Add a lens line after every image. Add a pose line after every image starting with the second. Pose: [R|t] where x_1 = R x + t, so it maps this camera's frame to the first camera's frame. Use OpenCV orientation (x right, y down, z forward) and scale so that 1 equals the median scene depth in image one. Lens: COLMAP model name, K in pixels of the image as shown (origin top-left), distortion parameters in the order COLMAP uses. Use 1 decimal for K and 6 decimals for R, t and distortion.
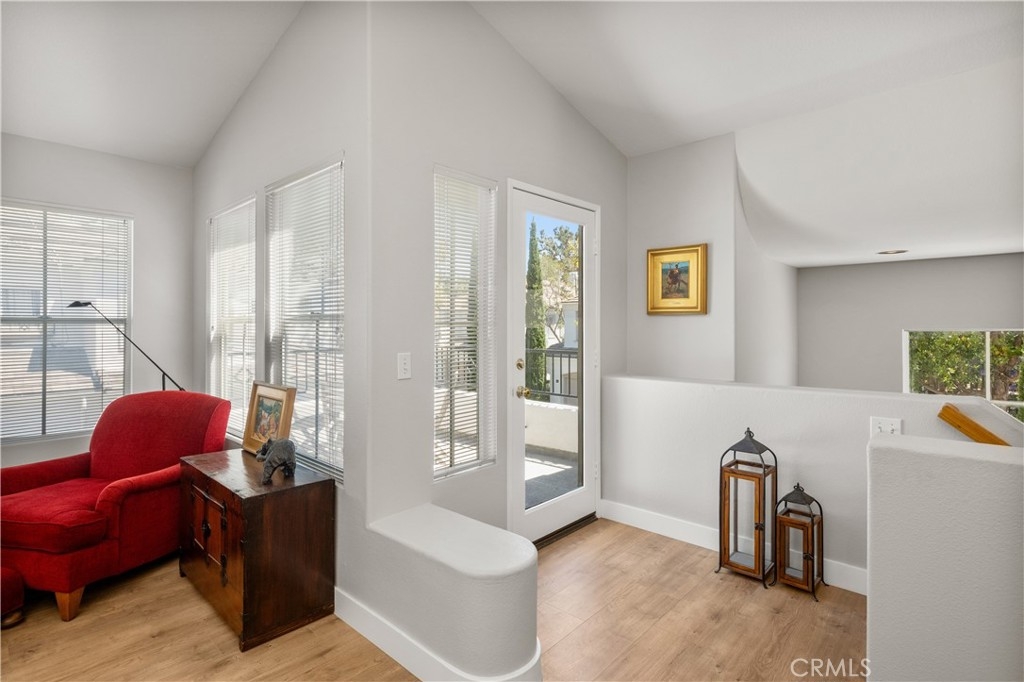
lens RADIAL K [[504.3, 0, 505.4], [0, 504.3, 322.5], [0, 0, 1]] dist [0.000965, -0.000722]
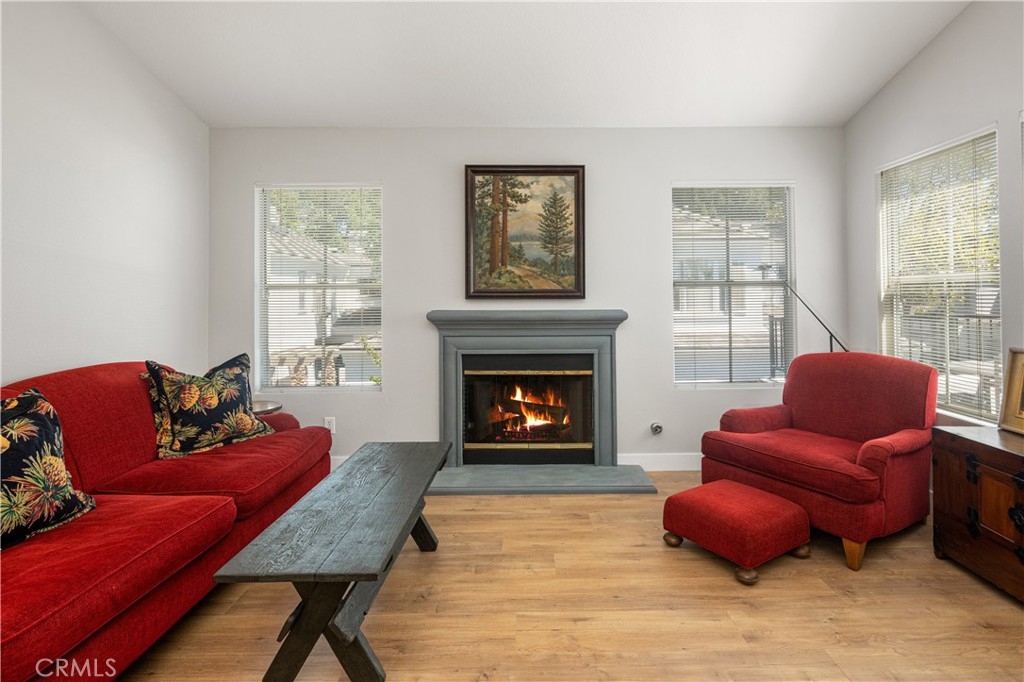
lens RADIAL K [[513.1, 0, 529.6], [0, 513.1, 293.2], [0, 0, 1]] dist [-0.001342, -0.001097]
pose [[0.685775, -0.013857, -0.727682, -0.458142], [0.015628, 0.999869, -0.004312, 0.018772], [0.727646, -0.008415, 0.685901, -0.157560]]
